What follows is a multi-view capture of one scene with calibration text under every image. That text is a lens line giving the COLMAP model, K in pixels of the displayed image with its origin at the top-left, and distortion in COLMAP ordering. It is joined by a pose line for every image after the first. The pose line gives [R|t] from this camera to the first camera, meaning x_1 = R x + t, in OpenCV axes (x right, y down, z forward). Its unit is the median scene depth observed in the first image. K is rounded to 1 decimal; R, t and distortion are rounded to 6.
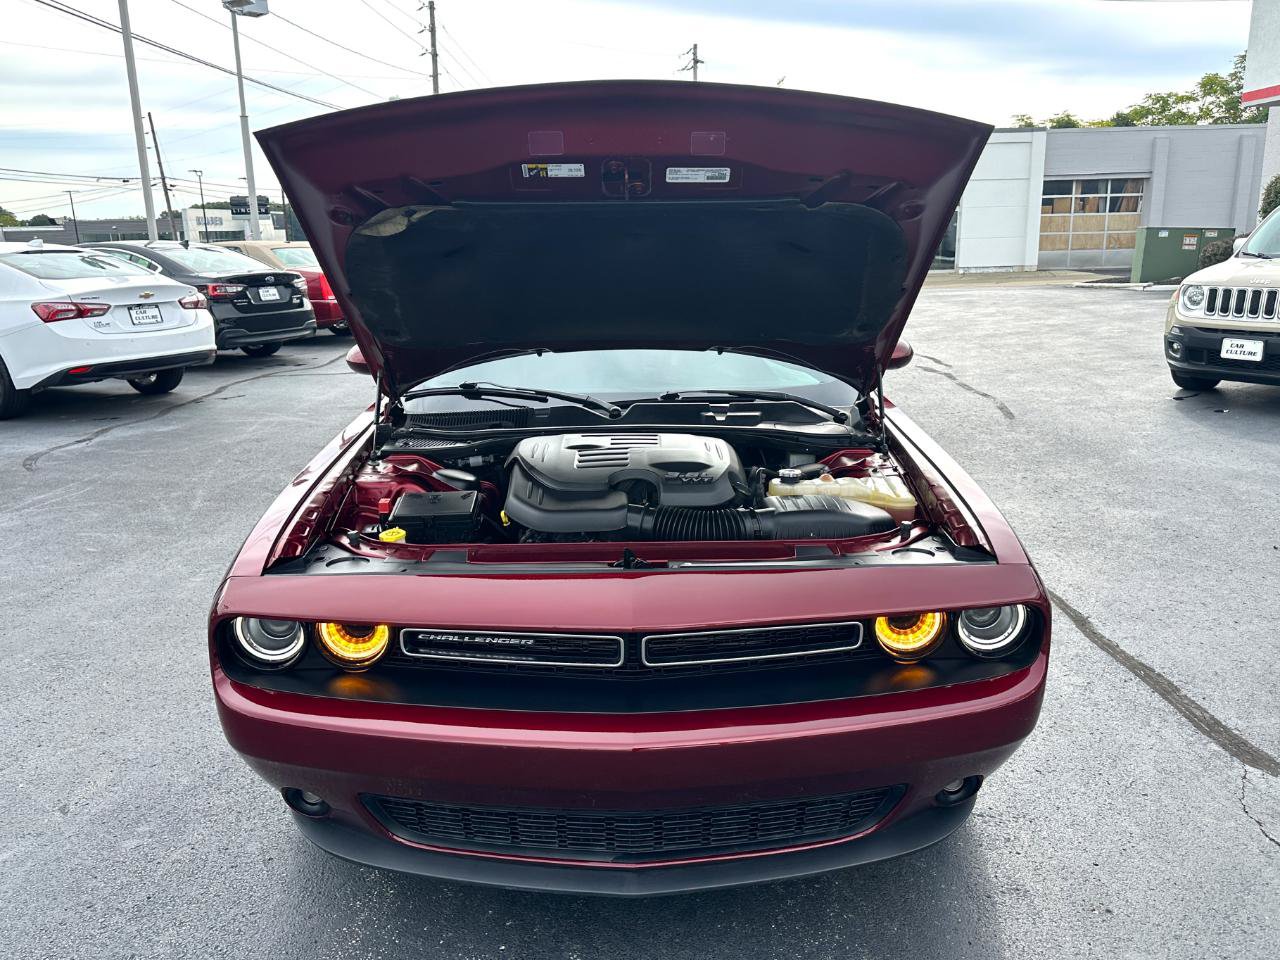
lens RADIAL K [[994.6, 0, 638.4], [0, 994.6, 485.6], [0, 0, 1]] dist [0.058686, -0.087013]
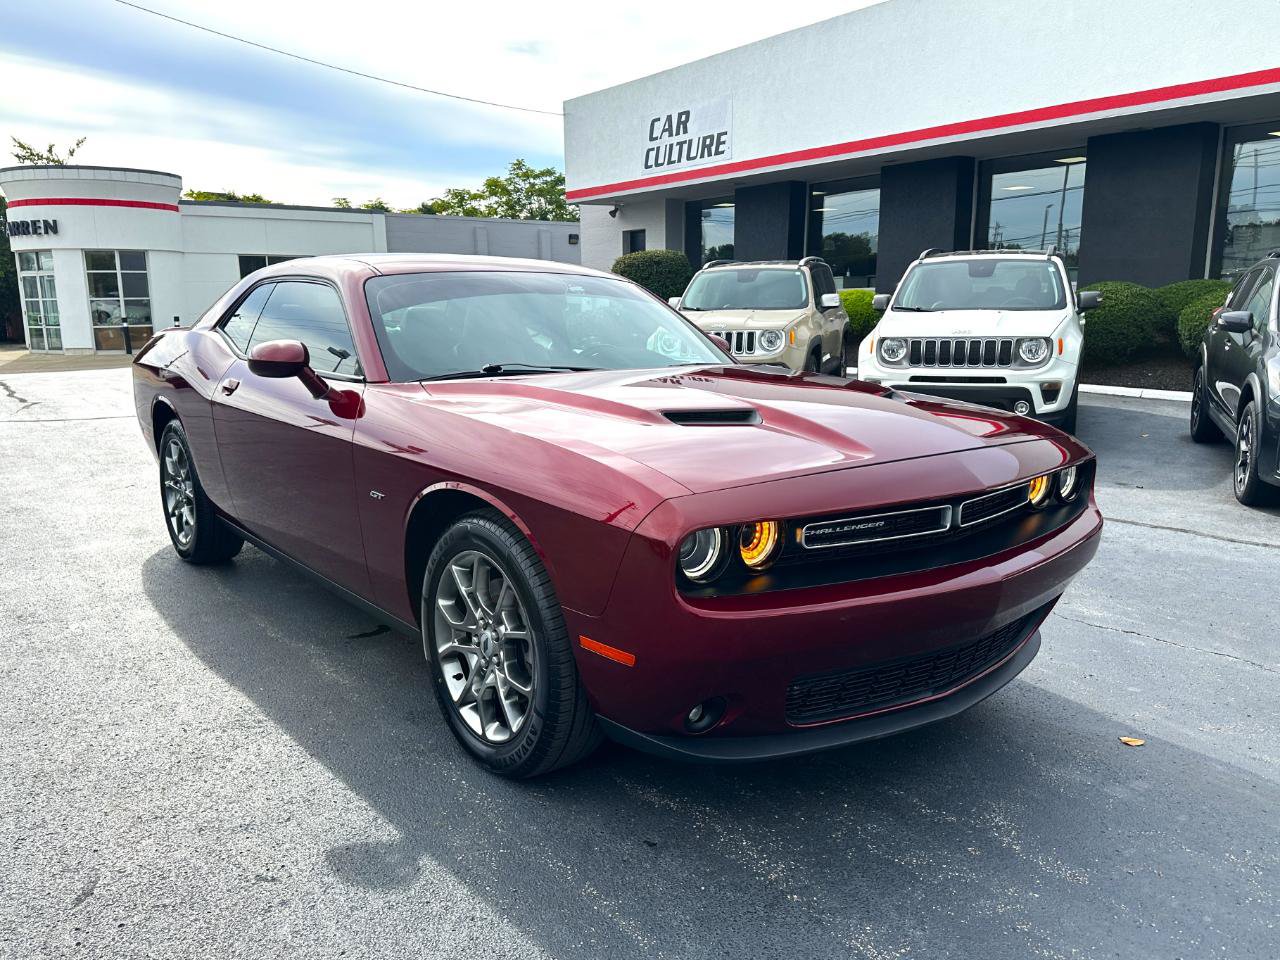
lens RADIAL K [[994.6, 0, 638.4], [0, 994.6, 485.6], [0, 0, 1]] dist [0.058686, -0.087013]
pose [[0.796257, -0.095162, 0.597426, -0.249025], [0.140019, 0.989725, -0.028968, 0.024480], [-0.588531, 0.106717, 0.801400, 0.044810]]
